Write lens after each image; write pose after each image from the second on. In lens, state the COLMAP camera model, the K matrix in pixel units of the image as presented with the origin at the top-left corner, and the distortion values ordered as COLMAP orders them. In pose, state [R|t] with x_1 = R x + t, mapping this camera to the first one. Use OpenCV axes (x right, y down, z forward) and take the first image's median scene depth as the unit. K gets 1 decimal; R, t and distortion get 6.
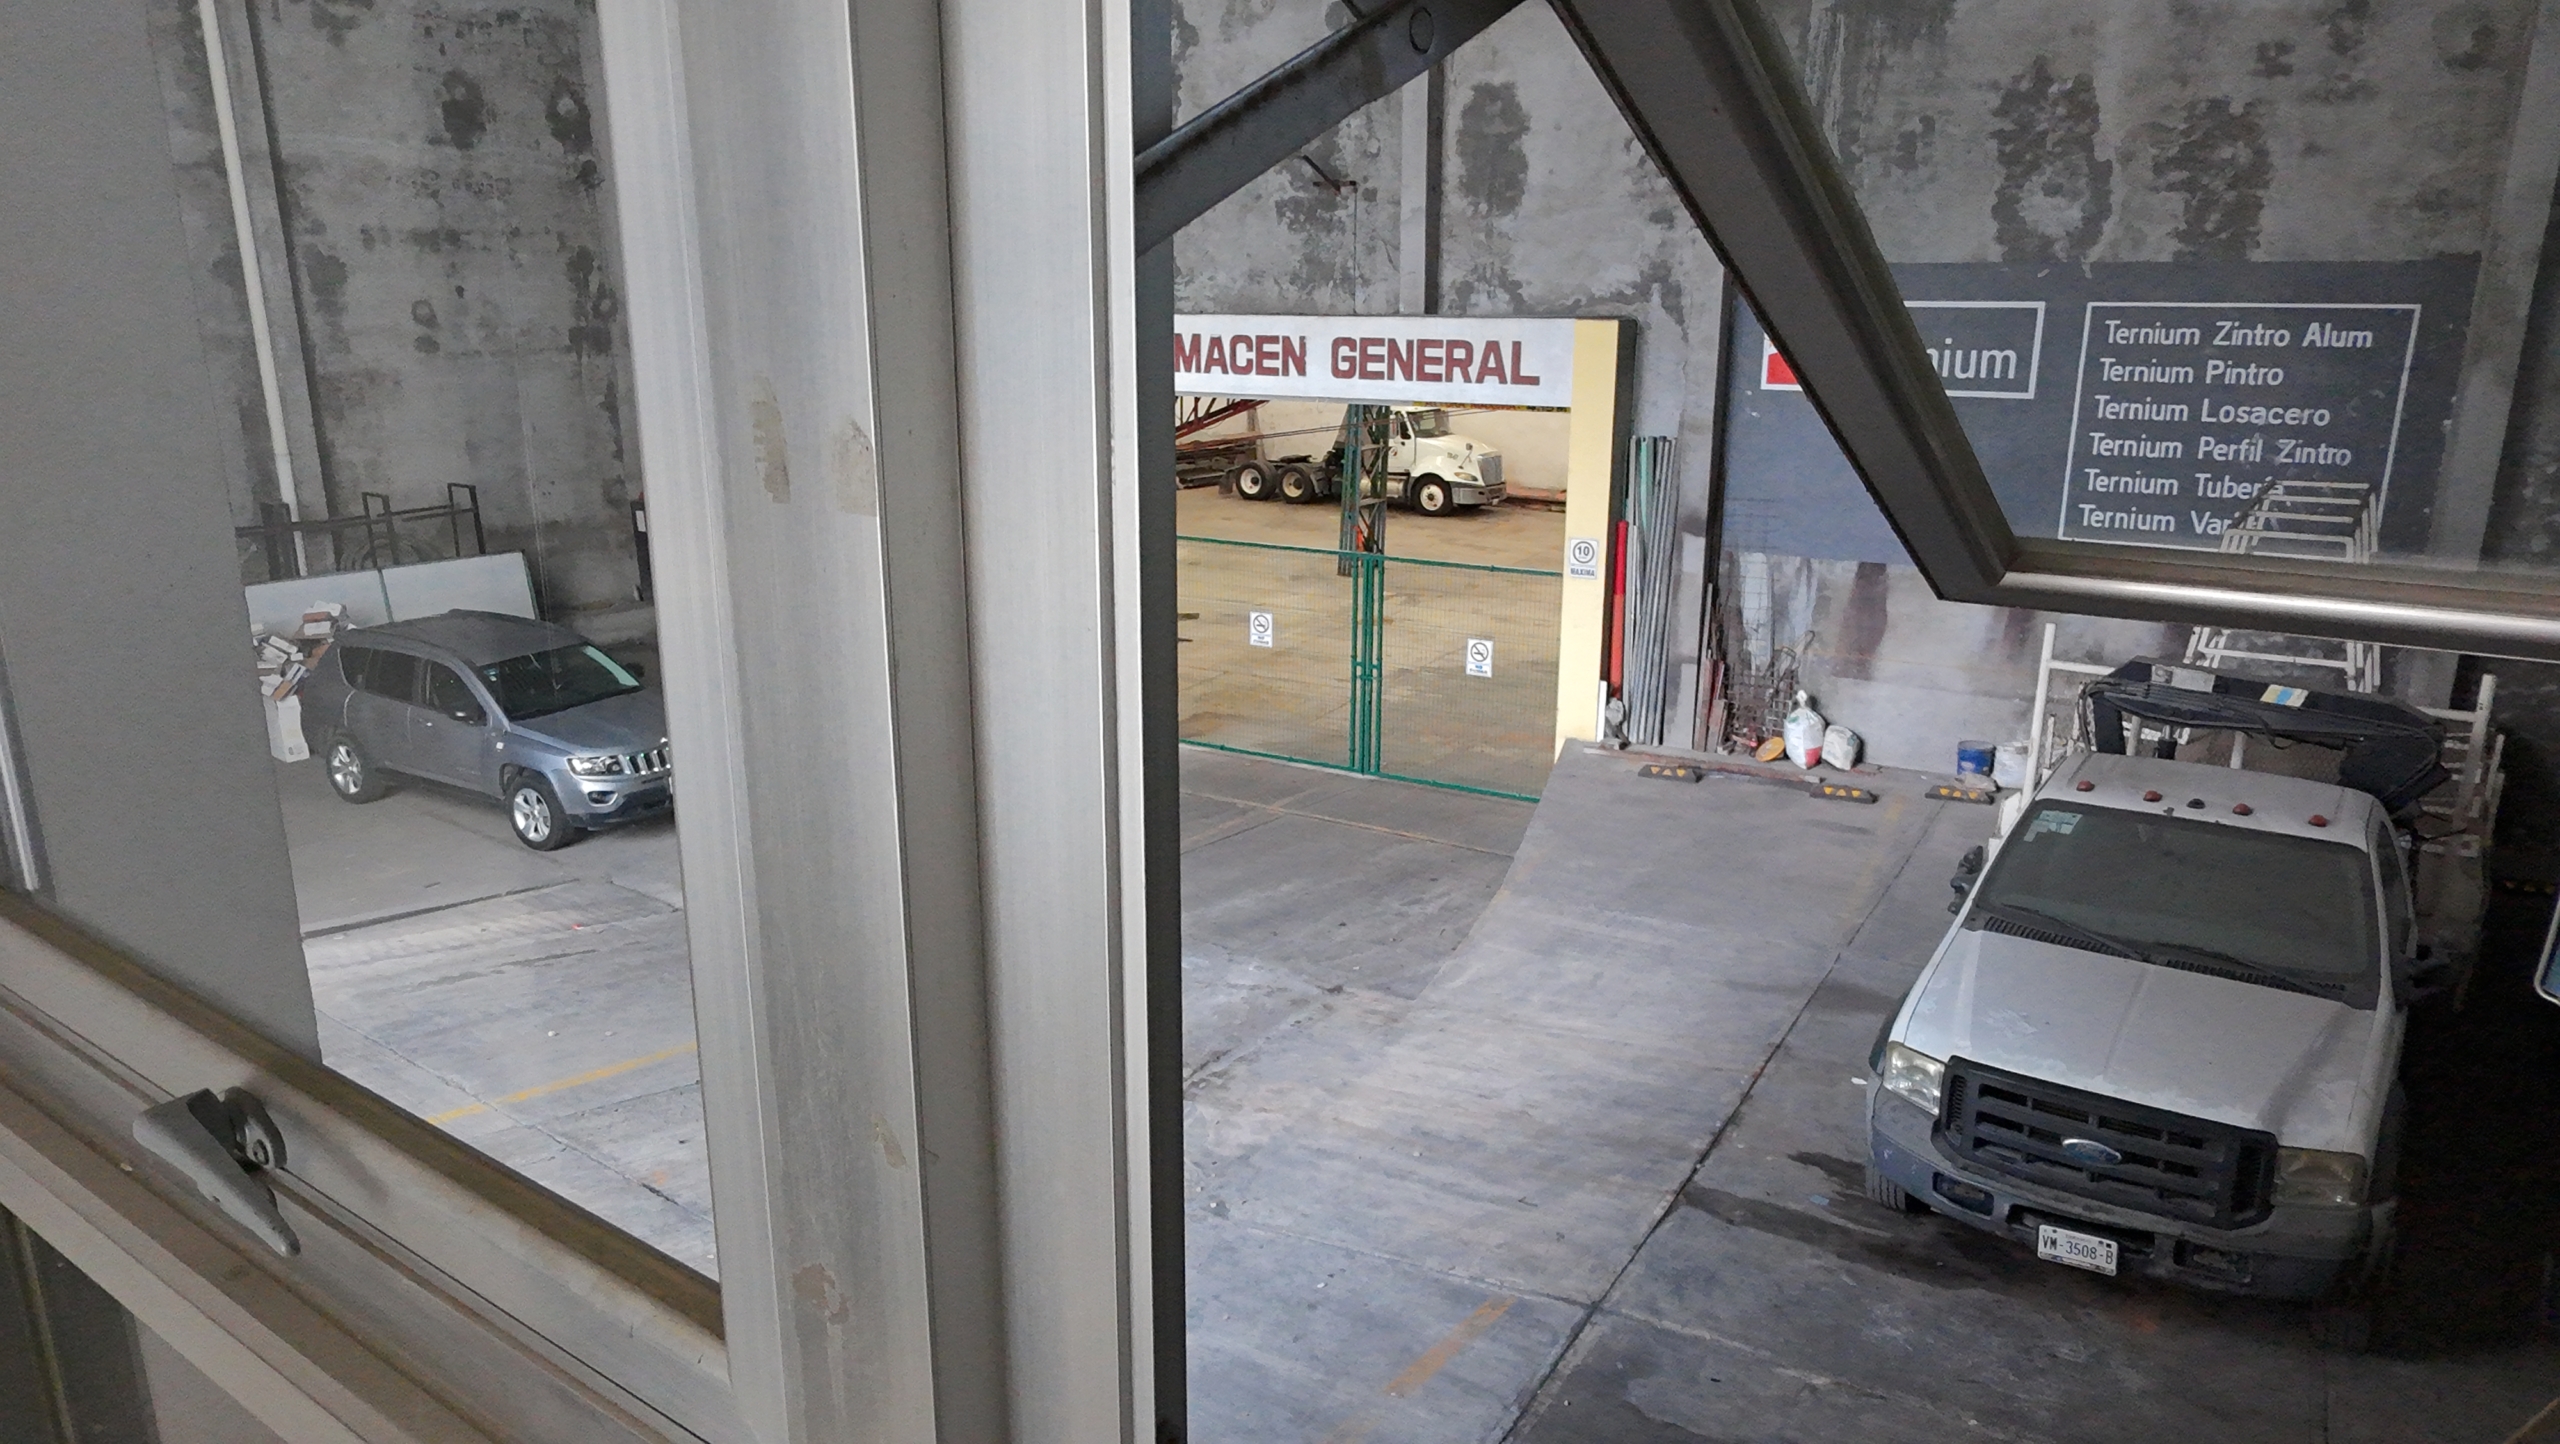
lens RADIAL K [[1635.6, 0, 1289.9], [0, 1635.6, 719.2], [0, 0, 1]] dist [0.003329, 0.001566]
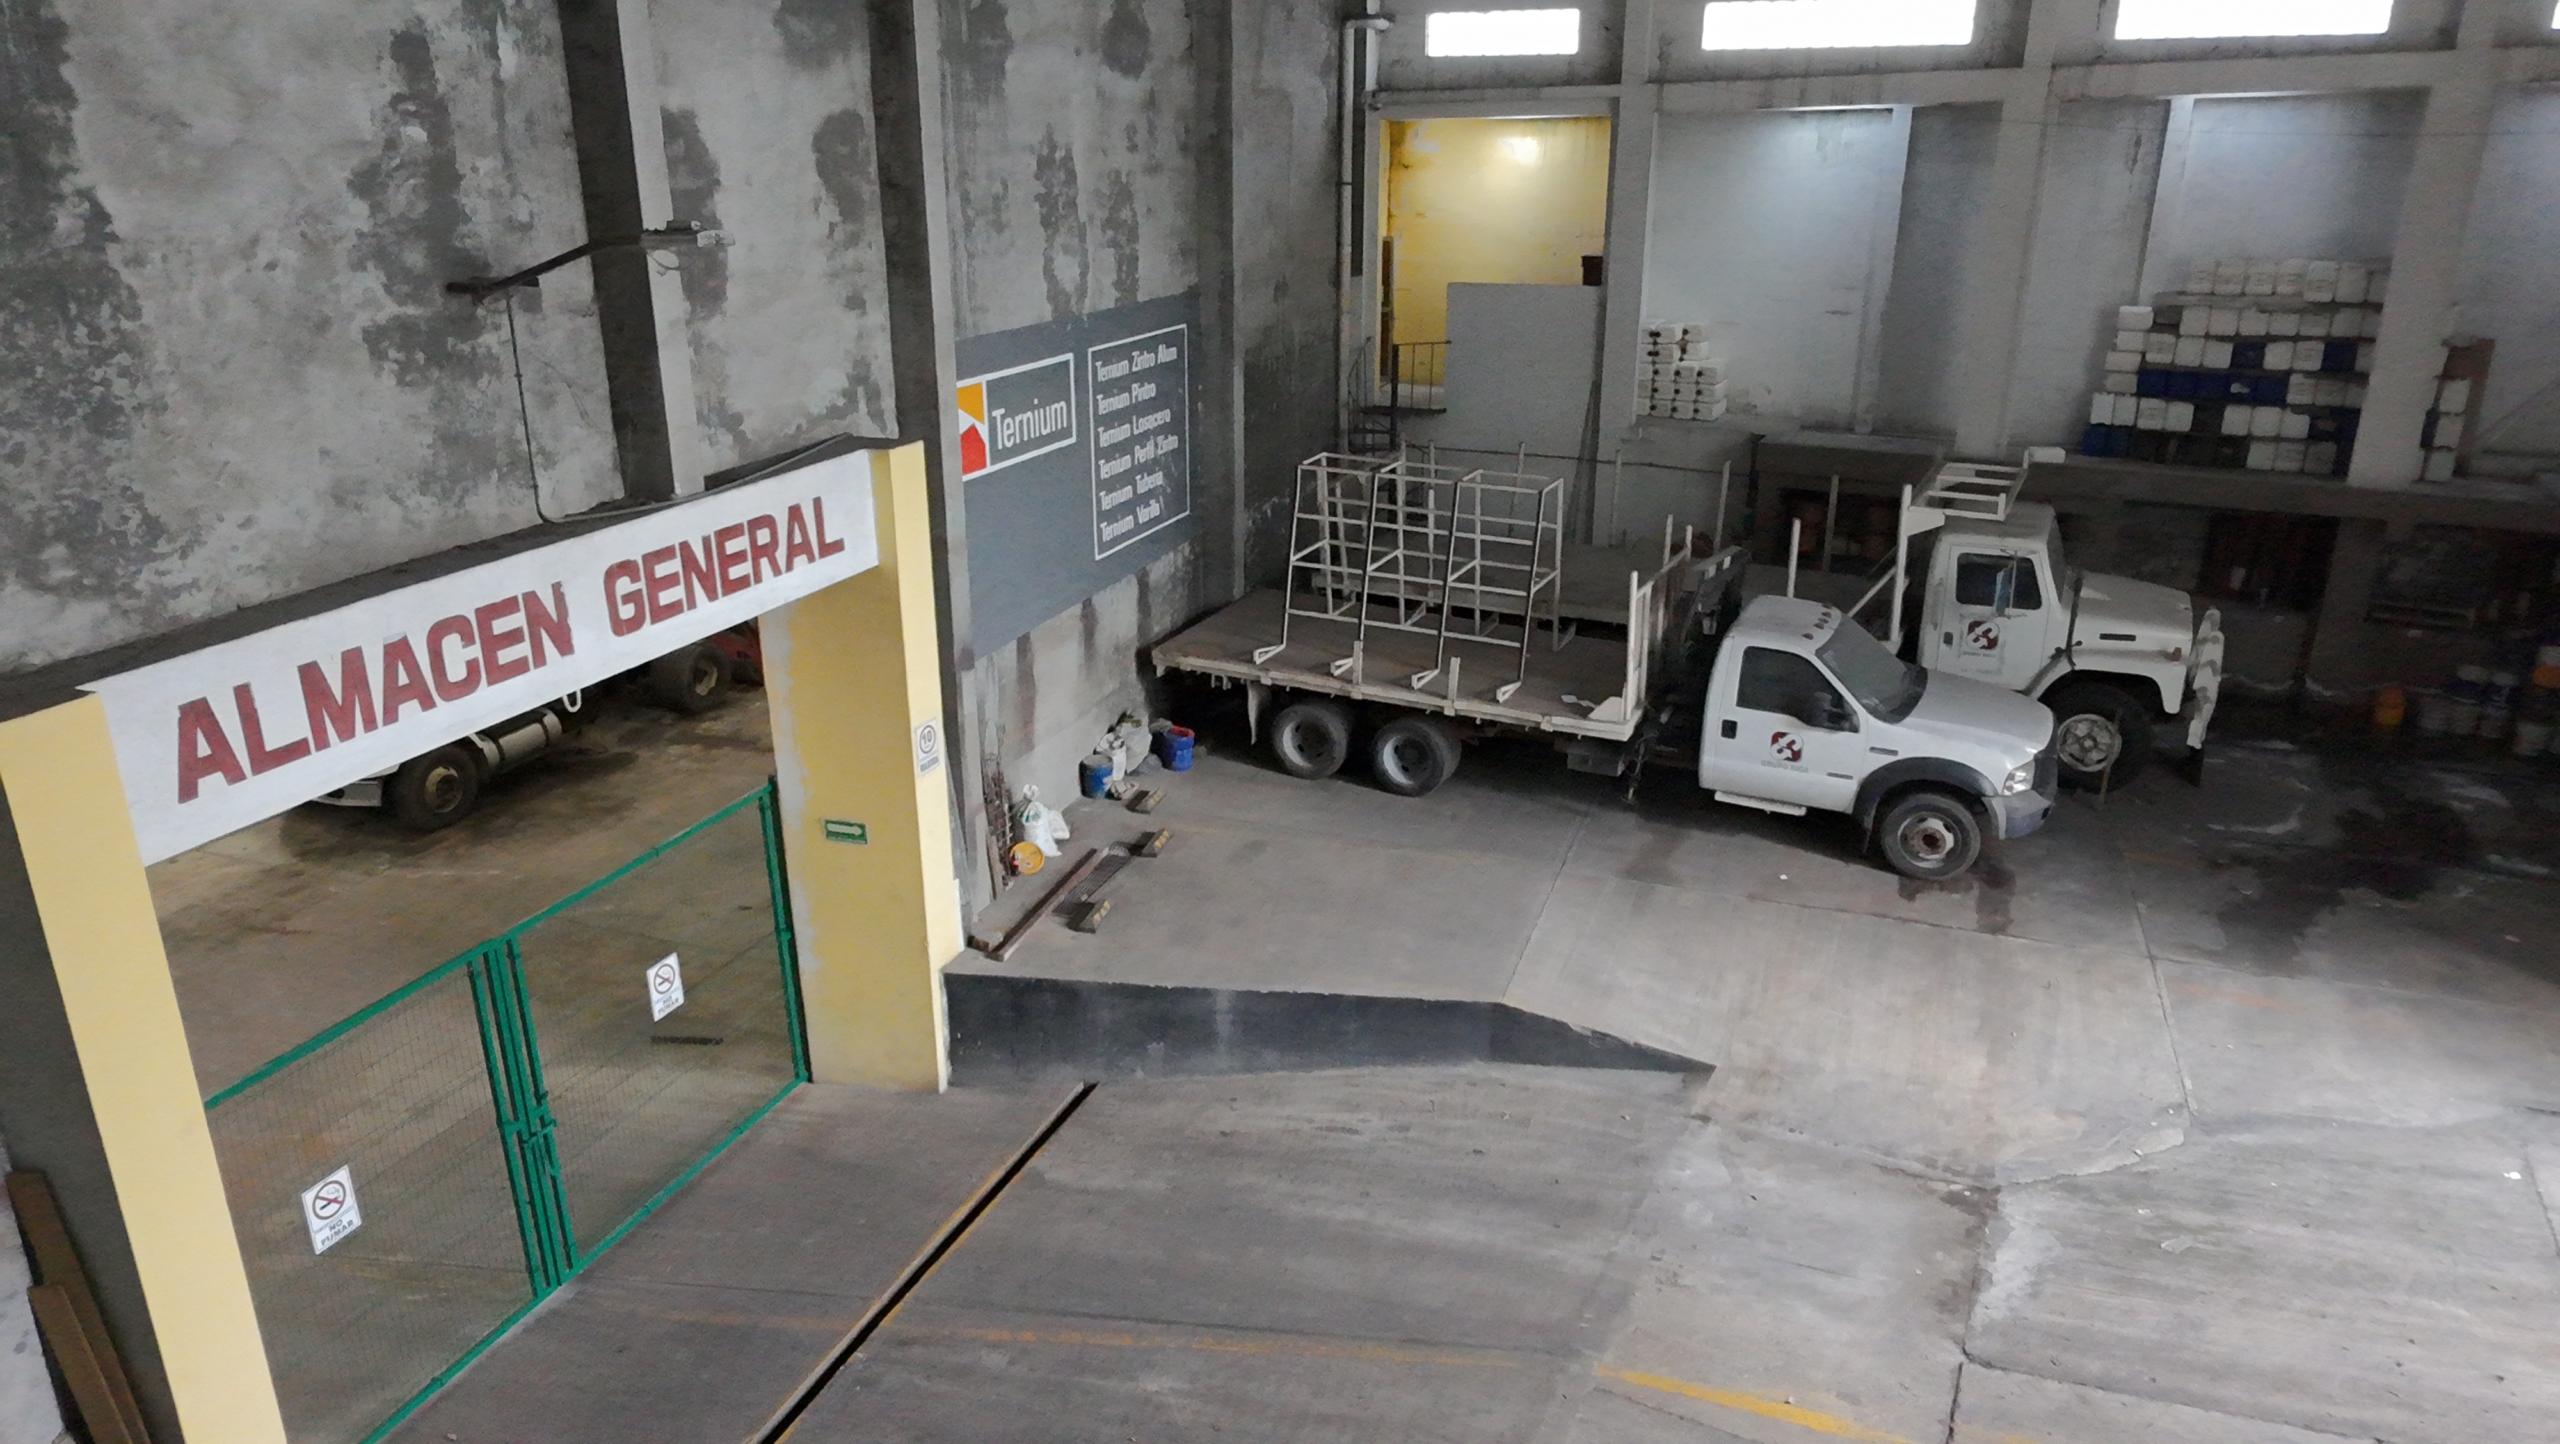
lens RADIAL K [[1635.6, 0, 1285.8], [0, 1635.6, 724.5], [0, 0, 1]] dist [0.003329, 0.001566]
pose [[-0.165916, -0.334072, 0.927830, -0.551682], [0.255655, 0.894131, 0.367655, -0.342527], [-0.952424, 0.298204, -0.062943, 0.871994]]
